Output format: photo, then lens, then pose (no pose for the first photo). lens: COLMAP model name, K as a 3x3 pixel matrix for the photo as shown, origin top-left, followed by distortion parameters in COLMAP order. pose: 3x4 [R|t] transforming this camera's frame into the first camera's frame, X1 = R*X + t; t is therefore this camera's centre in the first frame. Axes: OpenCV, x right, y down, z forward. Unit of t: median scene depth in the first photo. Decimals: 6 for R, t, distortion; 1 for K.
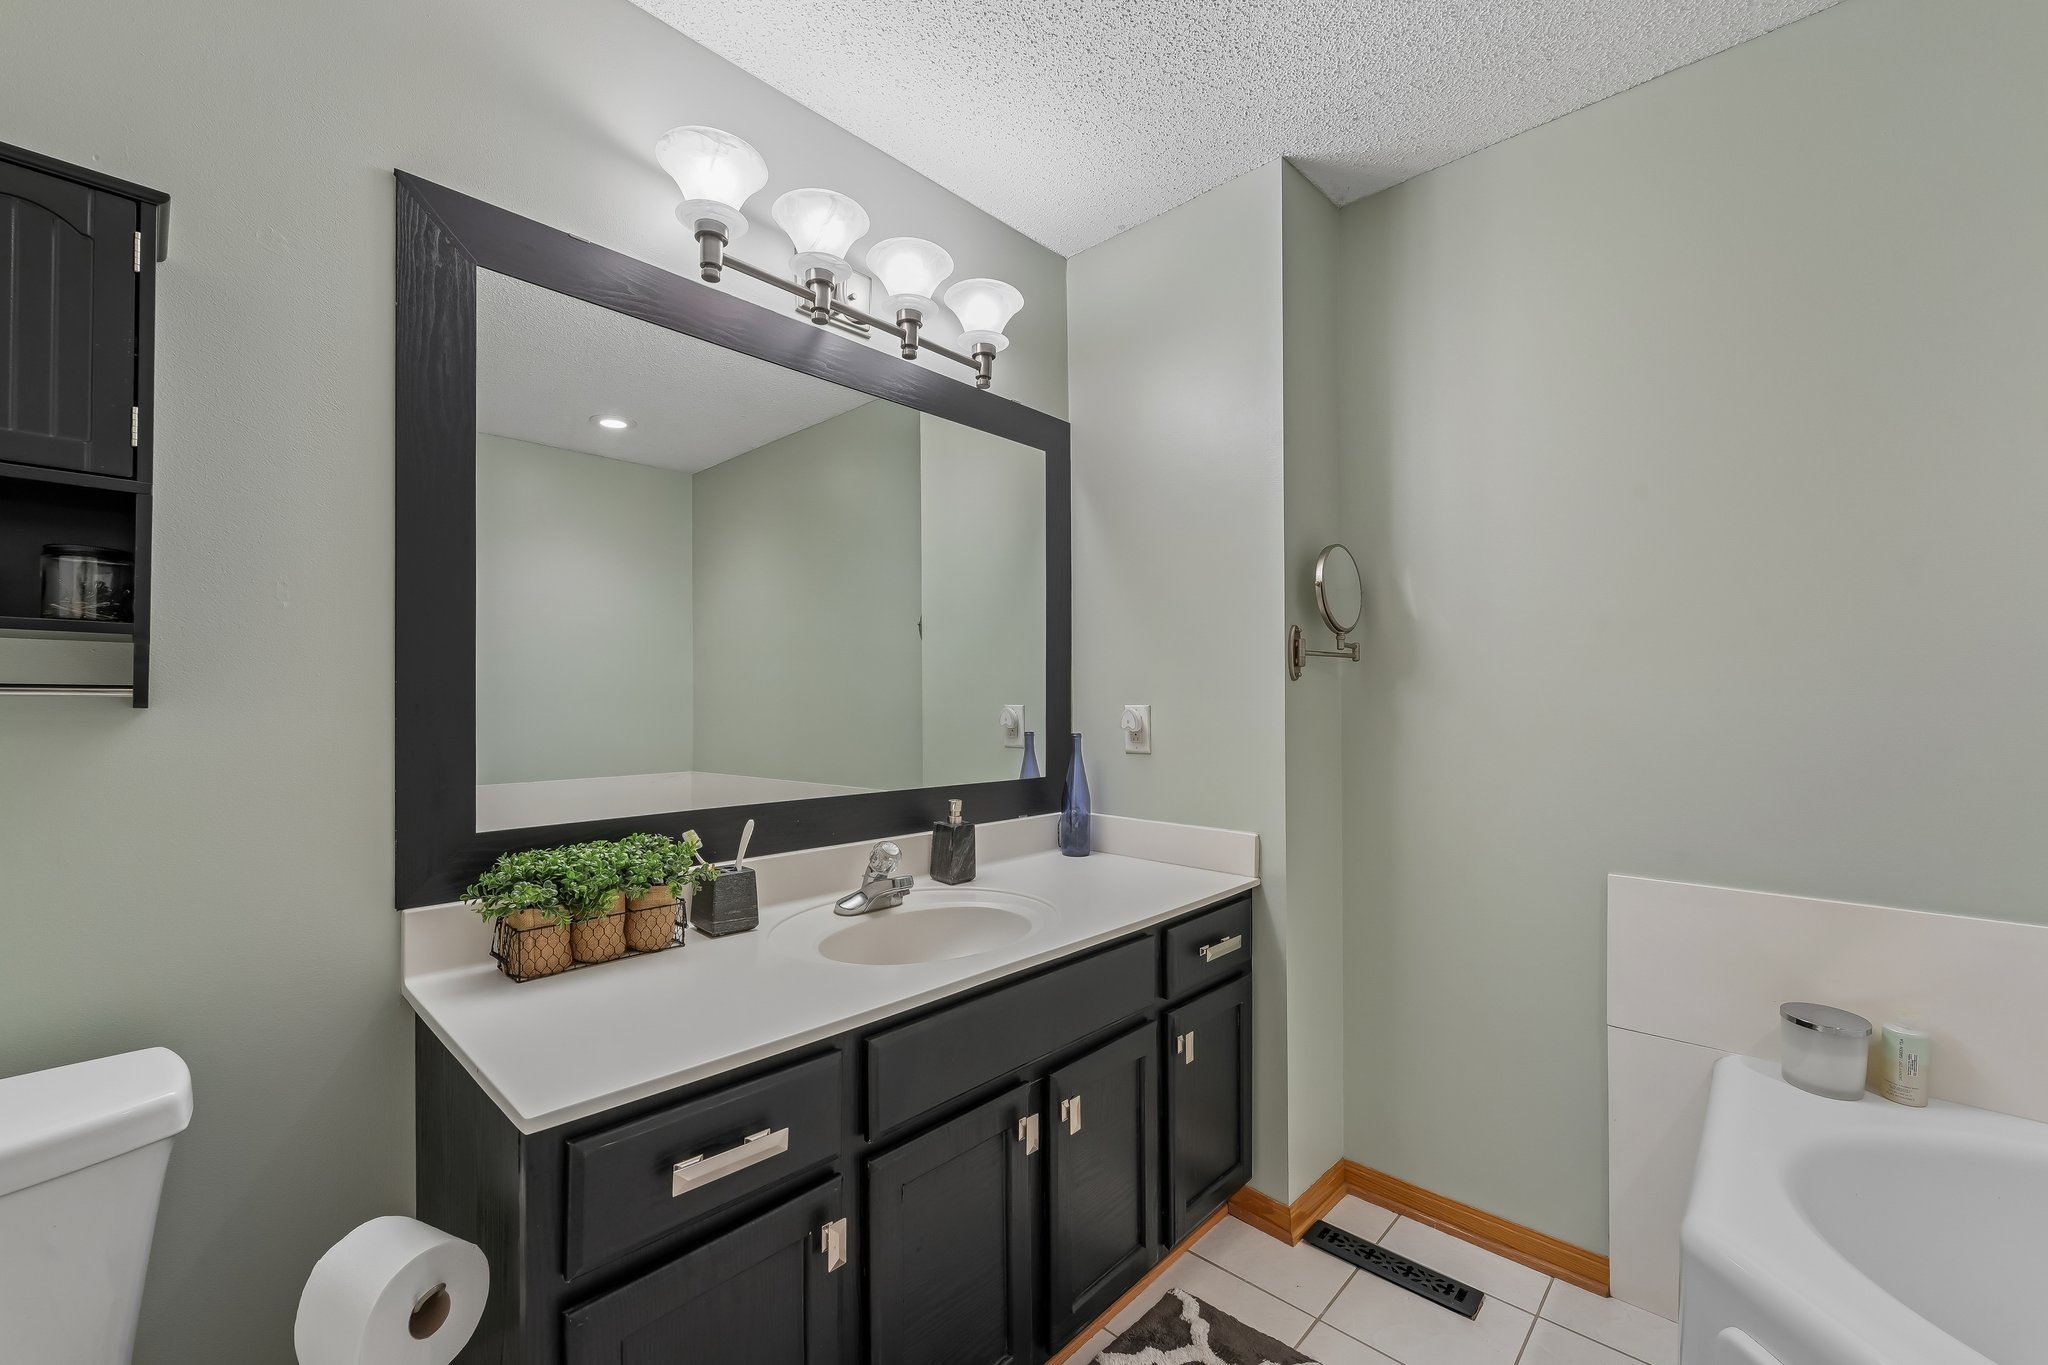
lens RADIAL K [[817.8, 0, 1046.3], [0, 817.8, 699.0], [0, 0, 1]] dist [-0.002046, 0.000518]
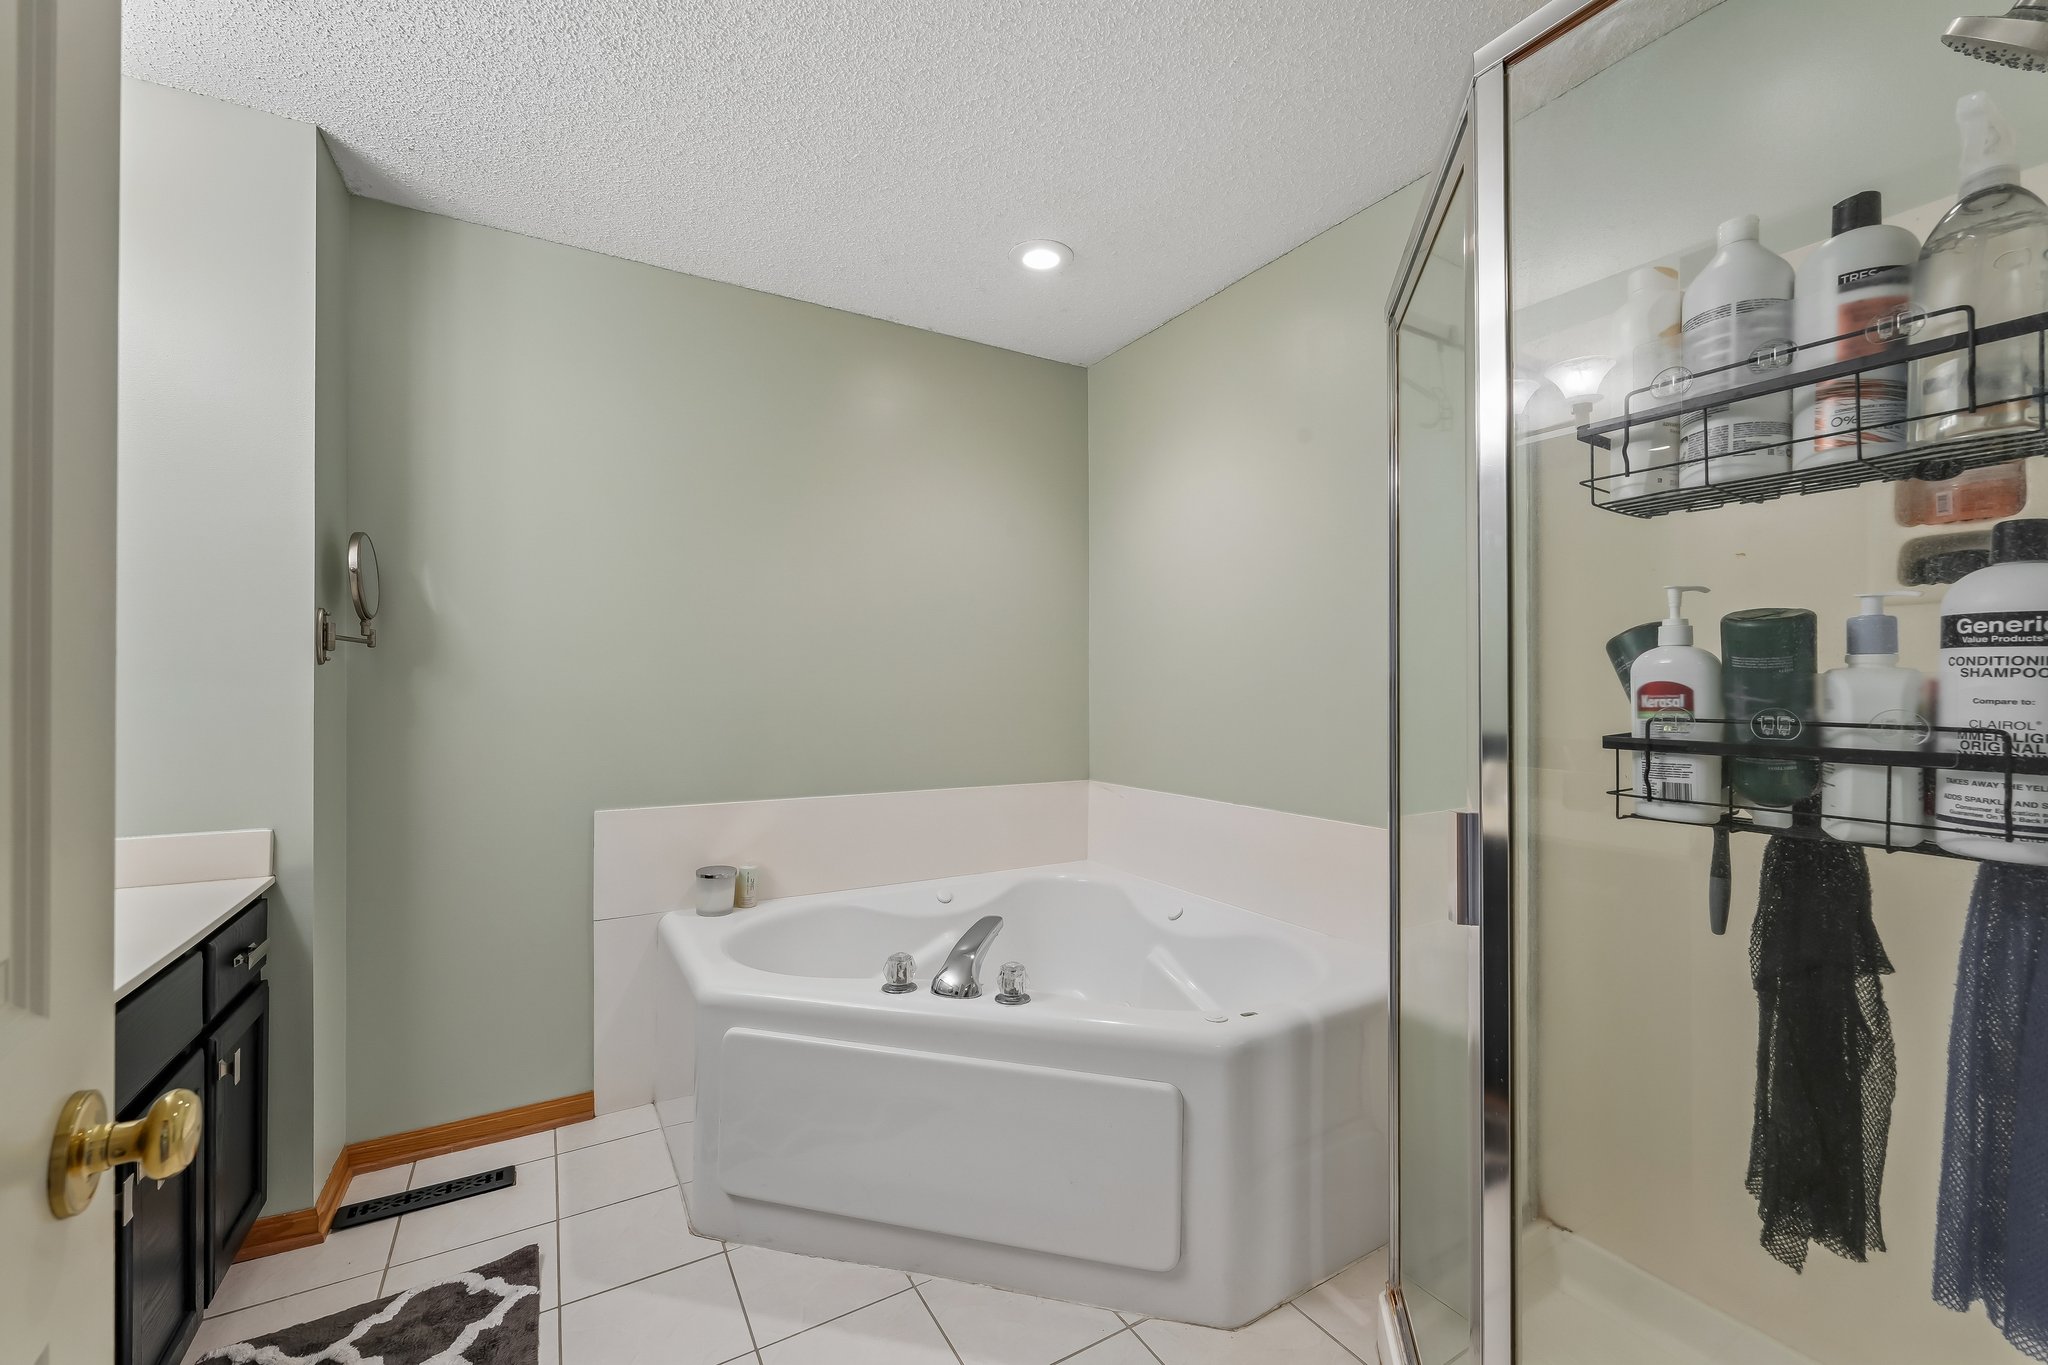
lens RADIAL K [[817.8, 0, 1012.2], [0, 817.8, 685.3], [0, 0, 1]] dist [-0.002046, 0.000518]
pose [[0.299376, 0.004821, 0.954123, -0.392458], [-0.001451, 0.999988, -0.004598, 0.005603], [-0.954134, -0.000008, 0.299379, -0.082235]]
